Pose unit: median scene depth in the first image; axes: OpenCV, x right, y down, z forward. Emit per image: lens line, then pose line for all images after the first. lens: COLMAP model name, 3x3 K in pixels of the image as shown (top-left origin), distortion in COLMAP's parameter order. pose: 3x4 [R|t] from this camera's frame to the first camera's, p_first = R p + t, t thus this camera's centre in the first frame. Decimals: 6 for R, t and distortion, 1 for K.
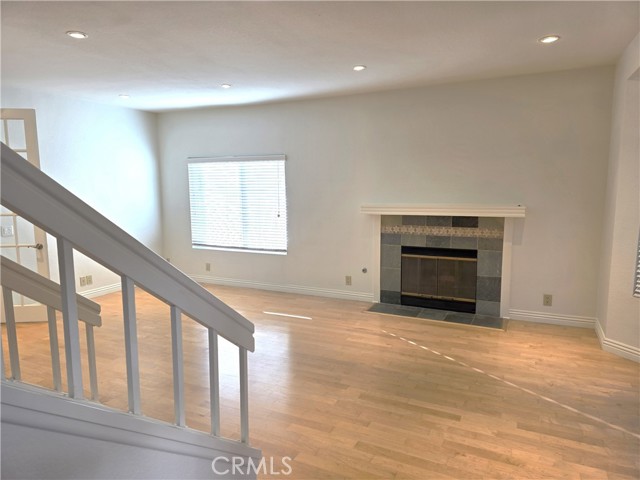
lens RADIAL K [[425.6, 0, 321.4], [0, 425.6, 246.4], [0, 0, 1]] dist [0.081236, -0.074385]
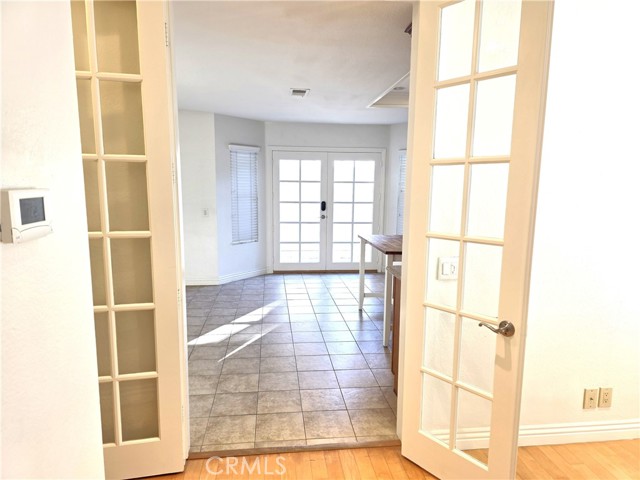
lens RADIAL K [[429.1, 0, 316.9], [0, 429.1, 241.2], [0, 0, 1]] dist [0.080512, -0.077795]
pose [[0.525038, 0.122163, -0.842266, -0.382862], [-0.128626, 0.989667, 0.063362, -0.069076], [0.841303, 0.075070, 0.535326, 0.587177]]
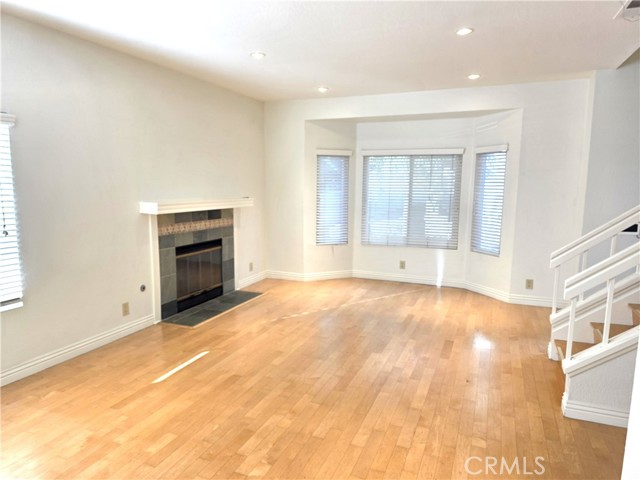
lens RADIAL K [[425.6, 0, 321.4], [0, 425.6, 246.4], [0, 0, 1]] dist [0.081236, -0.074385]
pose [[-0.063756, -0.140331, 0.988050, -0.715776], [0.126176, 0.980985, 0.147470, -0.096535], [-0.989957, 0.134071, -0.044837, 0.741678]]
